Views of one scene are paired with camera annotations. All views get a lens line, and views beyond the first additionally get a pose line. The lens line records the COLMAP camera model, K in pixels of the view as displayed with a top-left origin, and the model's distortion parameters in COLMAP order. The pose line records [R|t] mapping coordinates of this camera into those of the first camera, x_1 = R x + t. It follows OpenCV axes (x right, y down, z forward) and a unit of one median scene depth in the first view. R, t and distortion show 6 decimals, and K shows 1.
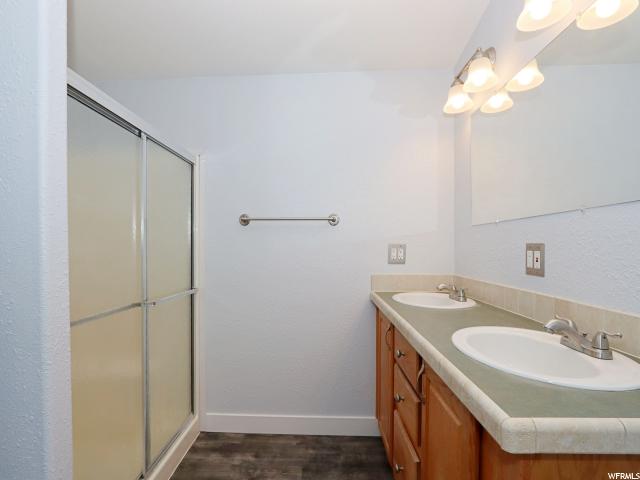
lens RADIAL K [[335.1, 0, 318.3], [0, 335.1, 255.4], [0, 0, 1]] dist [0.000996, 0.001273]
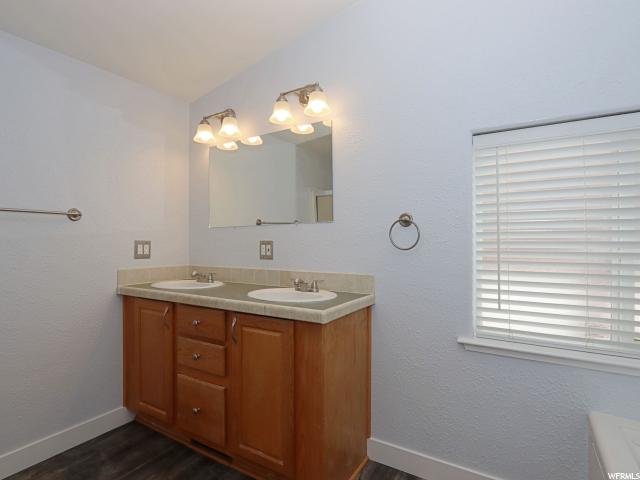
lens RADIAL K [[335.1, 0, 318.3], [0, 335.1, 255.4], [0, 0, 1]] dist [0.000996, 0.001273]
pose [[0.489022, -0.020867, 0.872022, -0.536783], [0.023105, 0.999673, 0.010965, 0.019676], [-0.871965, 0.014786, 0.489345, -0.057072]]
